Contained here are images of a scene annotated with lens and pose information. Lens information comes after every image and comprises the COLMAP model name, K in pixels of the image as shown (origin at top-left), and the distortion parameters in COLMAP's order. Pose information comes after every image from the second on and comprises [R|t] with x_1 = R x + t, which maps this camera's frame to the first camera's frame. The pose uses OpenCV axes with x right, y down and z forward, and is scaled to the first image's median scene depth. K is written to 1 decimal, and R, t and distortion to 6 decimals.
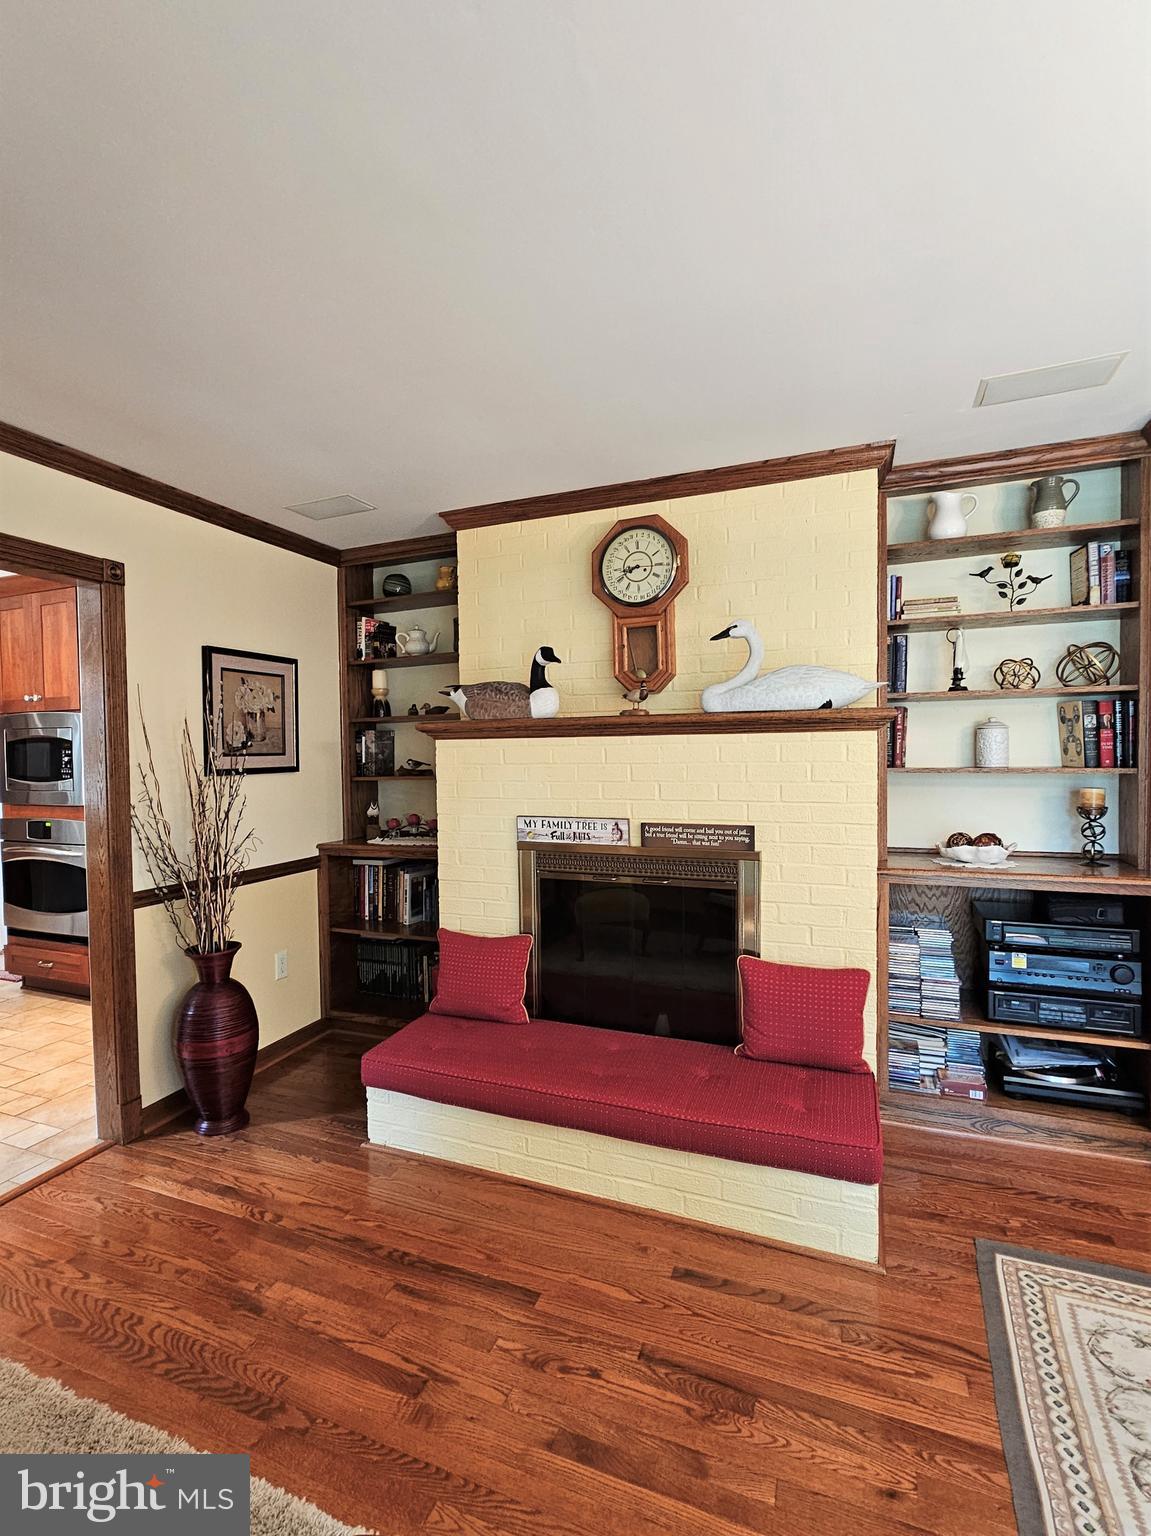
lens RADIAL K [[742.7, 0, 574.0], [0, 742.7, 770.7], [0, 0, 1]] dist [-0.000197, 0.001110]
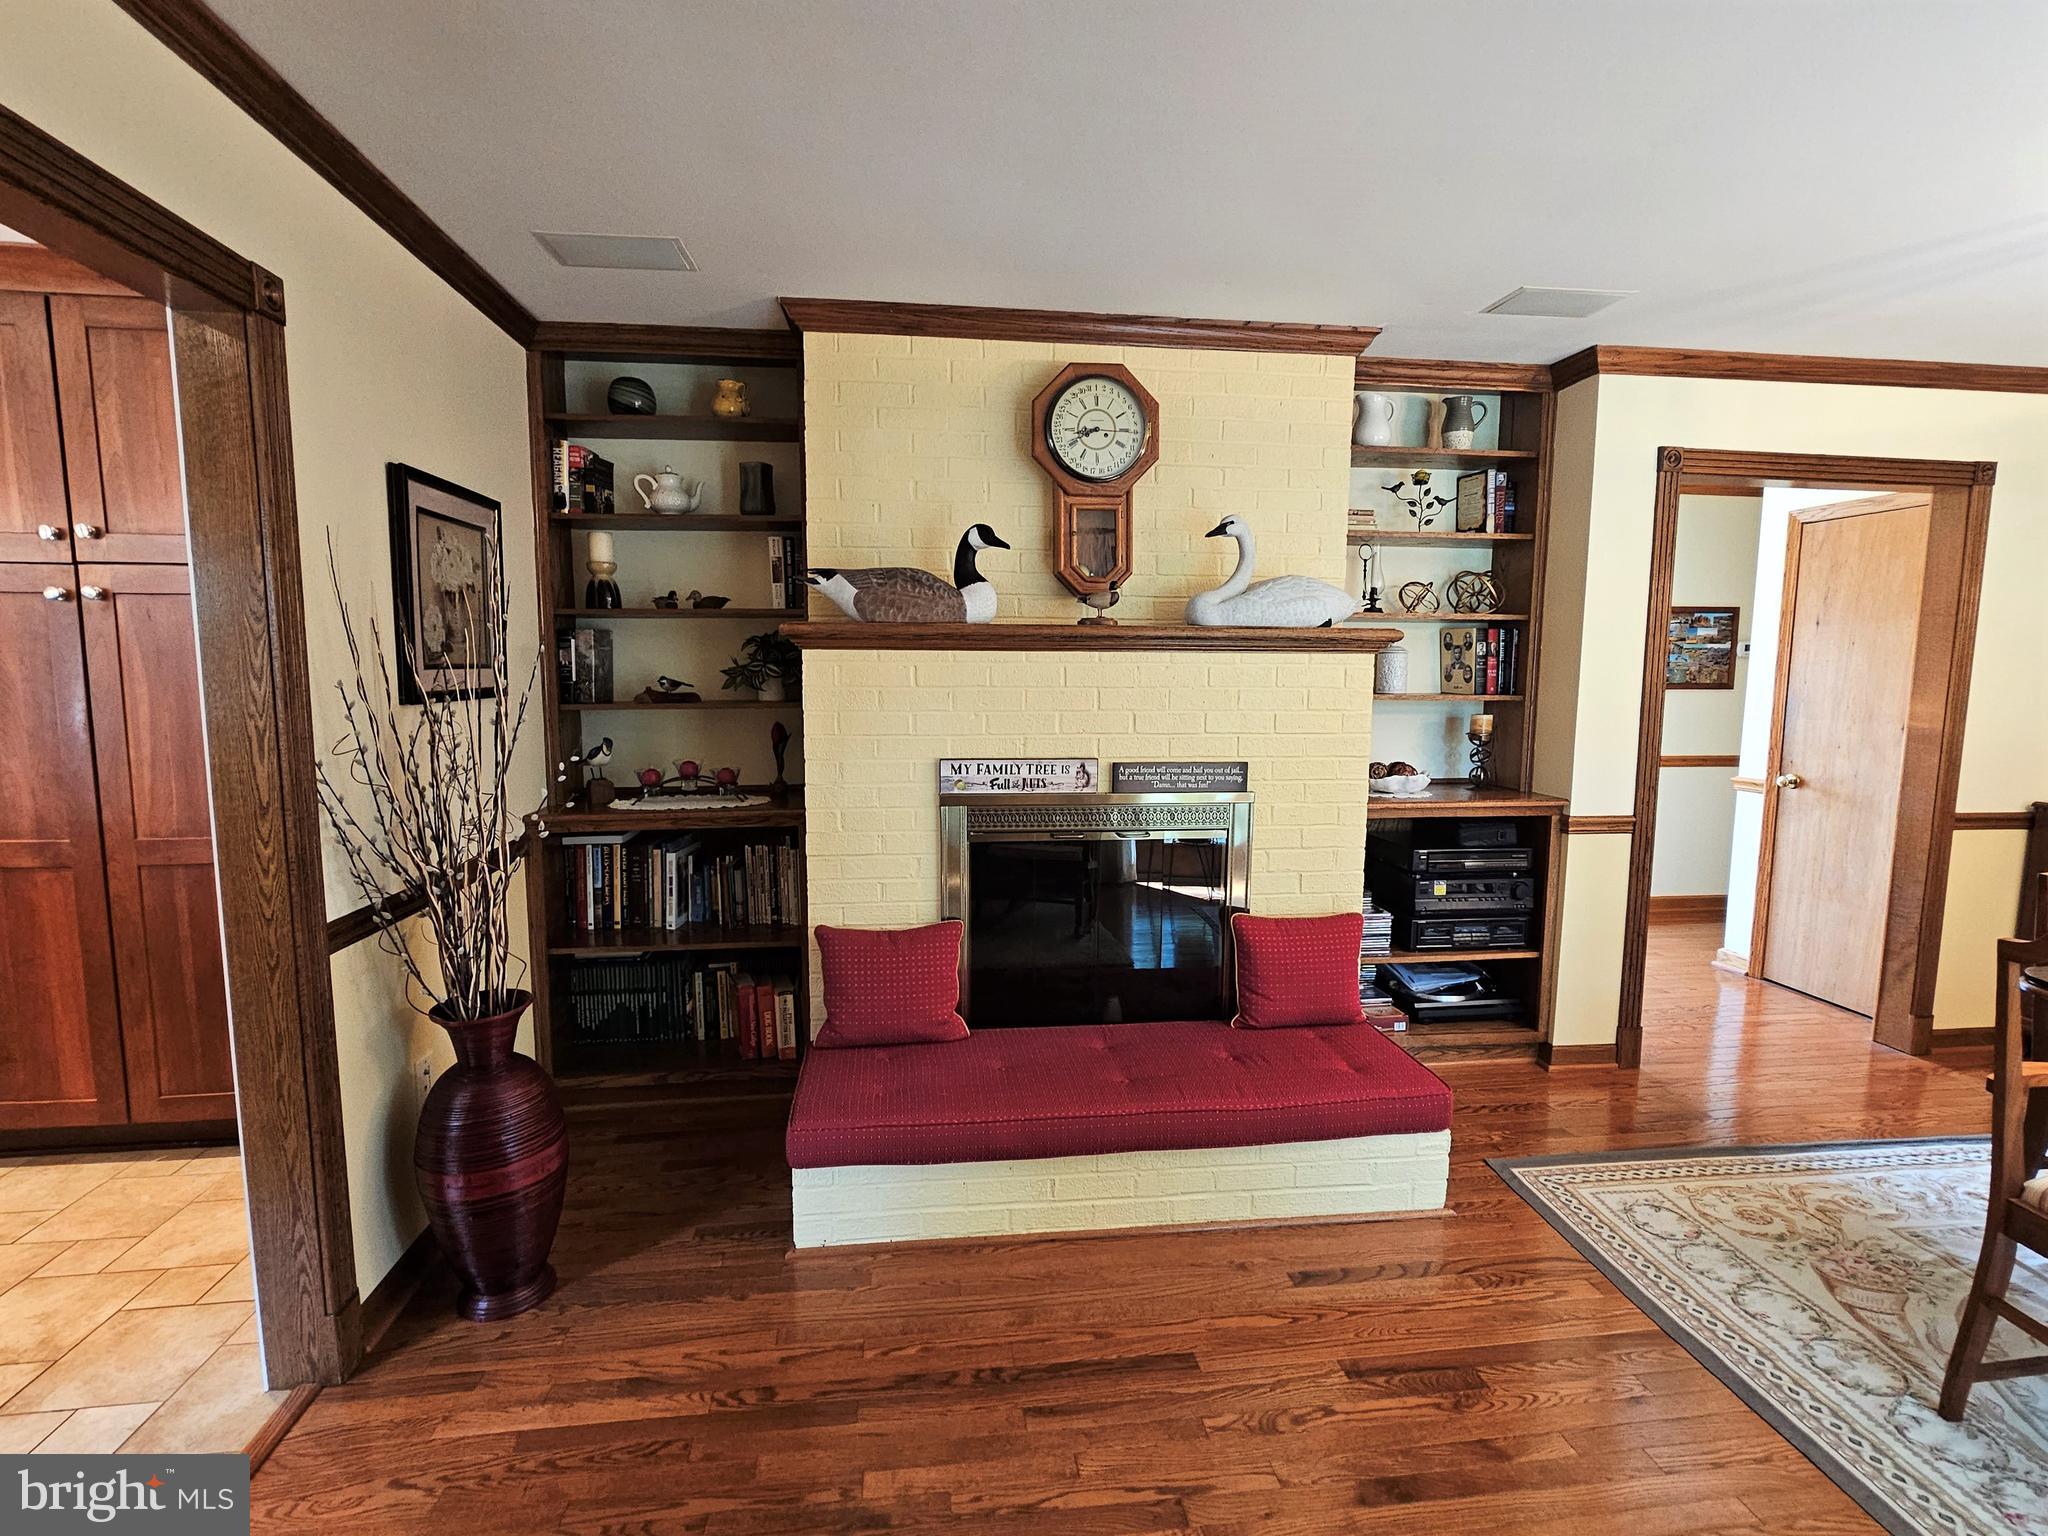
lens RADIAL K [[946.2, 0, 1018.5], [0, 946.2, 761.8], [0, 0, 1]] dist [0.002898, 0.000365]
pose [[0.869165, -0.032231, 0.493470, -0.486006], [-0.004325, 0.997340, 0.072759, -0.003780], [-0.494503, -0.065374, 0.866714, 0.174911]]
